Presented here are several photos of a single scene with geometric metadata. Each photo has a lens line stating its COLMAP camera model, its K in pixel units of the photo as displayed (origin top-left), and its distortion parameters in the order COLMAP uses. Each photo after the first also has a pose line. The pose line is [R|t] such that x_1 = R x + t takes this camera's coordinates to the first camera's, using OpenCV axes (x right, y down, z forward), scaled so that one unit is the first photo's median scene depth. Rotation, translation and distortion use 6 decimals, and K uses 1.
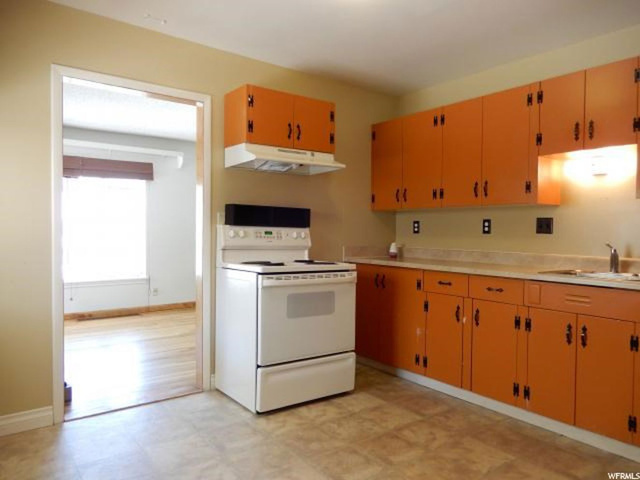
lens RADIAL K [[453.7, 0, 320.0], [0, 453.7, 240.0], [0, 0, 1]] dist [-0.000282, -0.001189]
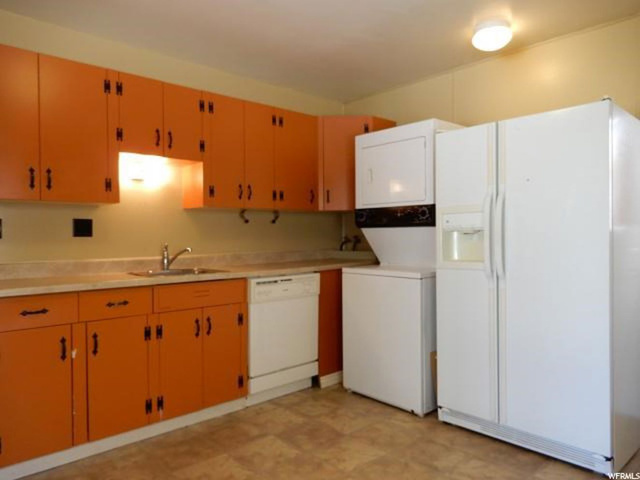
lens RADIAL K [[467.9, 0, 320.0], [0, 467.9, 240.0], [0, 0, 1]] dist [0.046089, -0.002504]
pose [[-0.078897, -0.024380, 0.996585, -0.526967], [0.030326, 0.999180, 0.026844, -0.021885], [-0.996421, 0.032340, -0.078093, 0.696764]]
